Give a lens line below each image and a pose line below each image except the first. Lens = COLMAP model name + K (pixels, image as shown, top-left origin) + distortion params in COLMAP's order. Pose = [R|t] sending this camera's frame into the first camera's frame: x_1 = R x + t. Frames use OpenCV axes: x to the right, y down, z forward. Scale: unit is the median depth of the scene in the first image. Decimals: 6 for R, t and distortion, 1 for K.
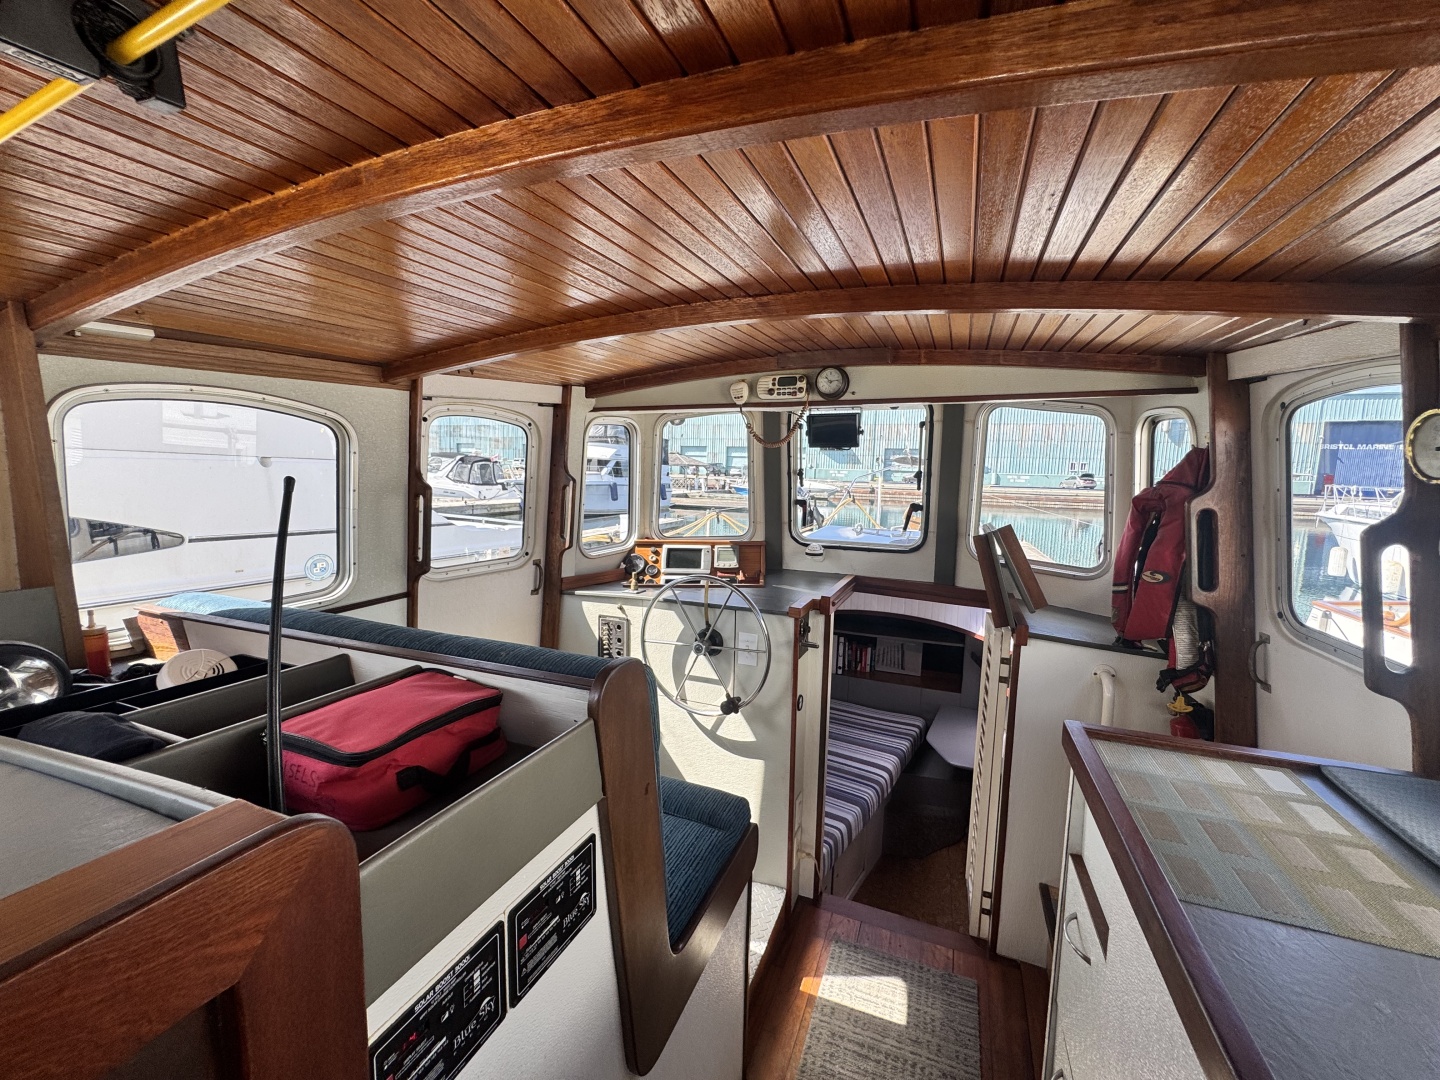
lens RADIAL K [[579.7, 0, 720.0], [0, 579.7, 540.0], [0, 0, 1]] dist [-0.000336, -0.000164]
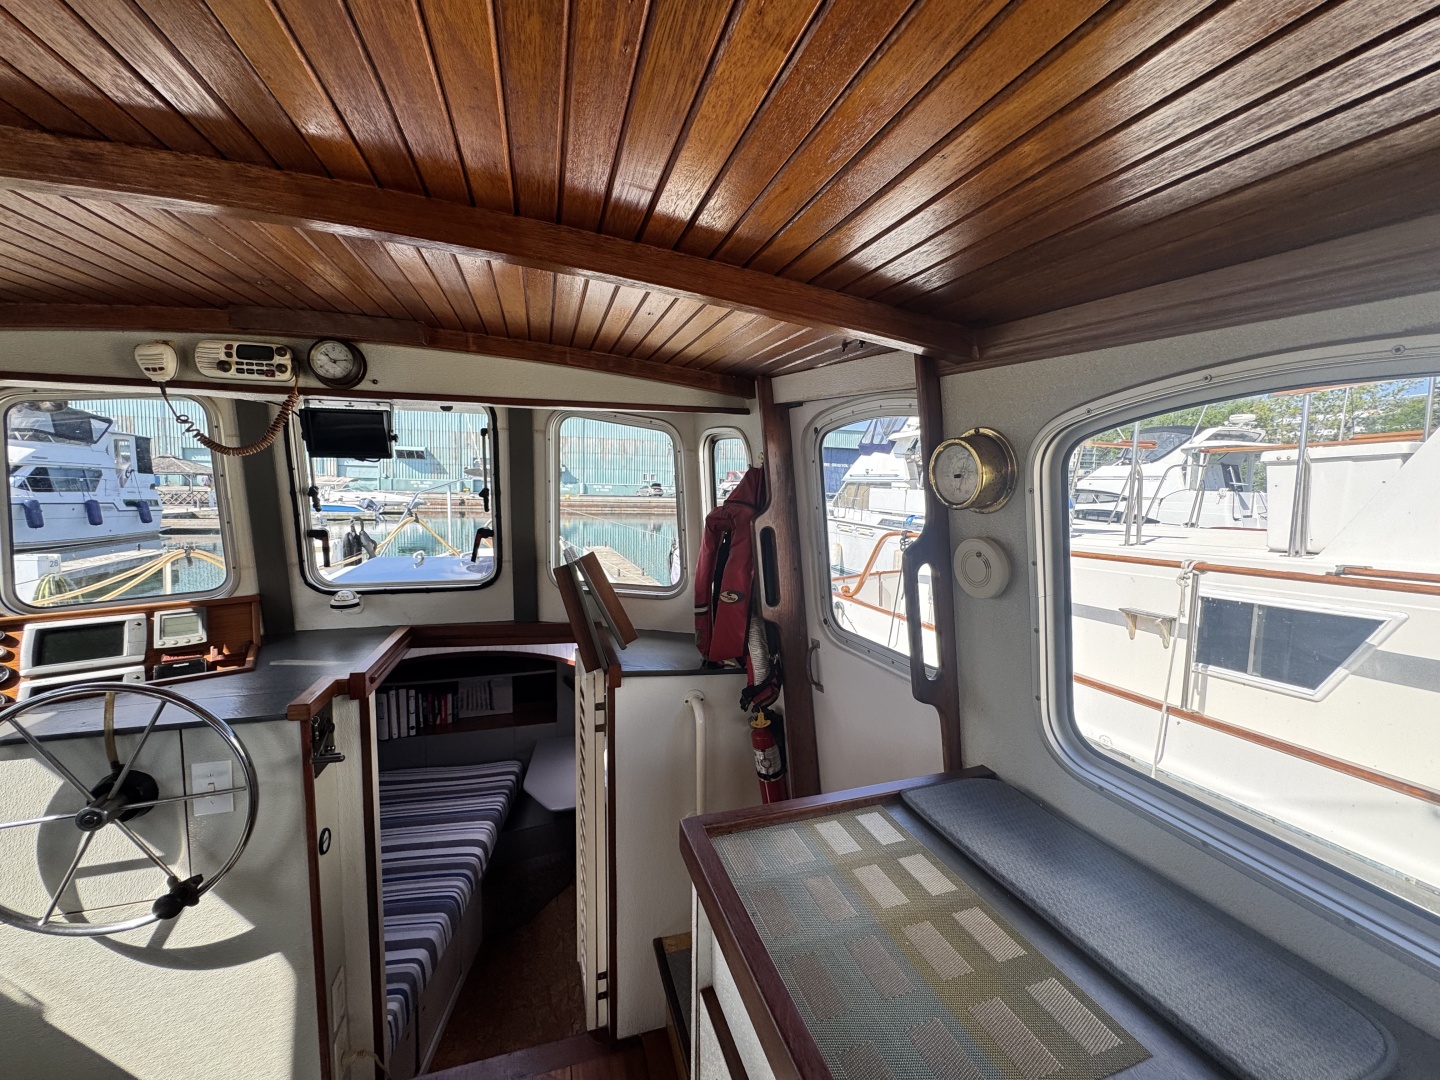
lens RADIAL K [[579.7, 0, 720.0], [0, 579.7, 540.0], [0, 0, 1]] dist [-0.000336, -0.000164]
pose [[0.771709, -0.066169, 0.632525, 0.093444], [0.076634, 0.997001, 0.010801, -0.036694], [-0.631342, 0.040138, 0.774465, 0.194310]]
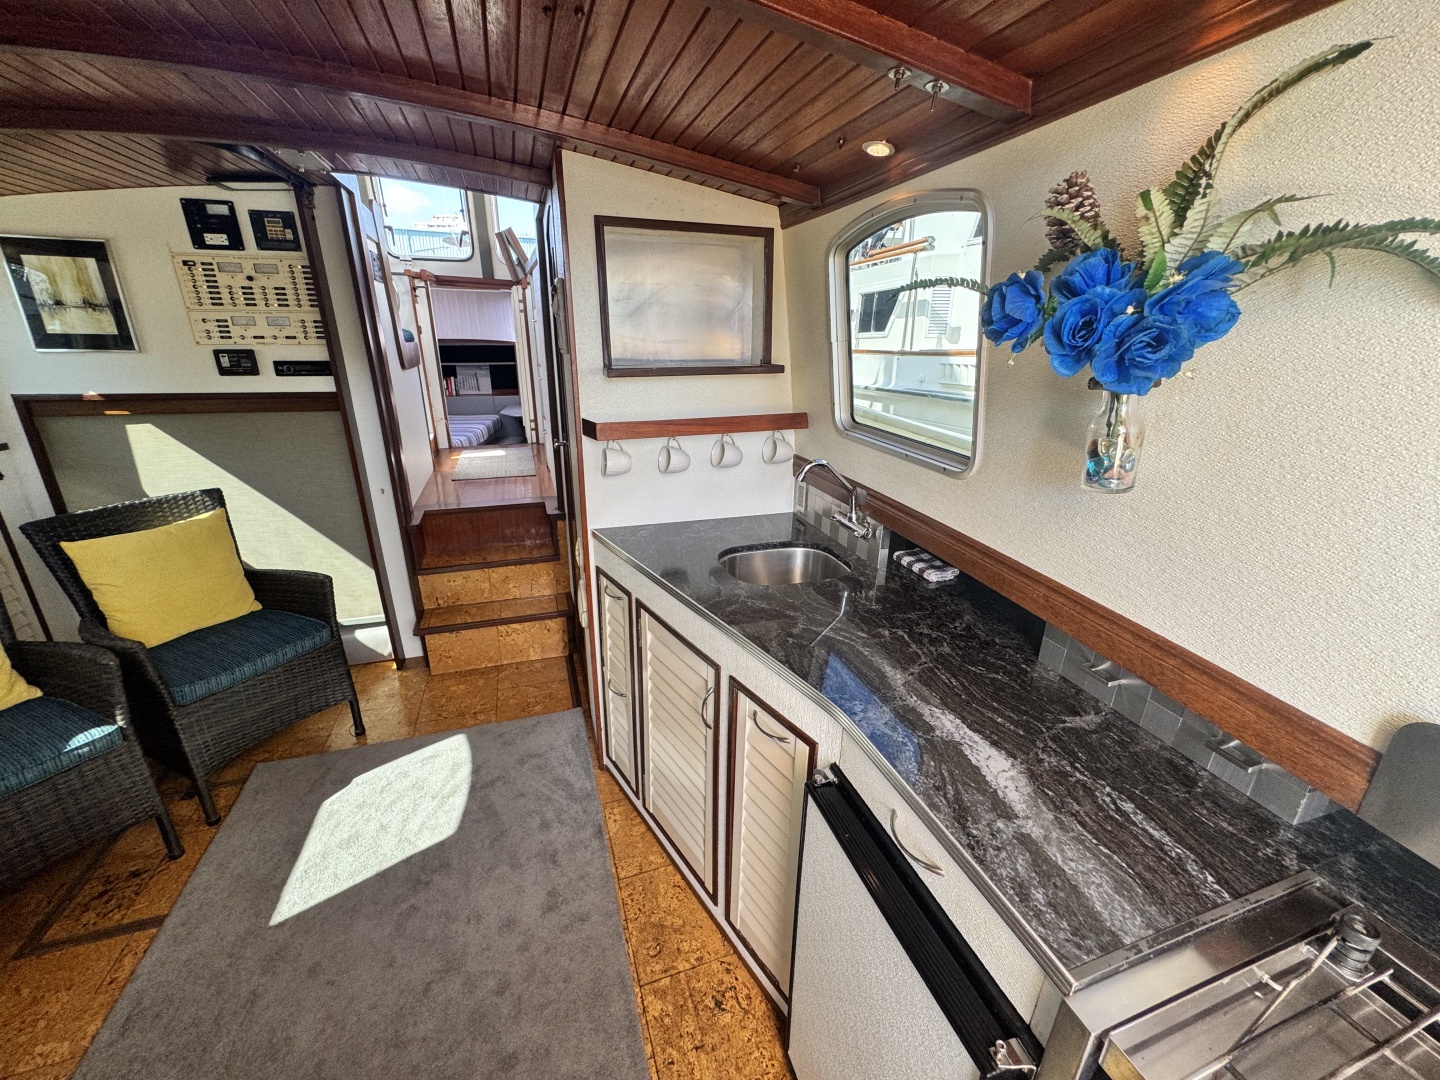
lens RADIAL K [[579.7, 0, 720.0], [0, 579.7, 540.0], [0, 0, 1]] dist [-0.000336, -0.000164]
pose [[0.756122, -0.225919, 0.614198, -0.441583], [0.076100, 0.962510, 0.260353, 0.542065], [-0.649991, -0.150118, 0.744967, -1.145741]]
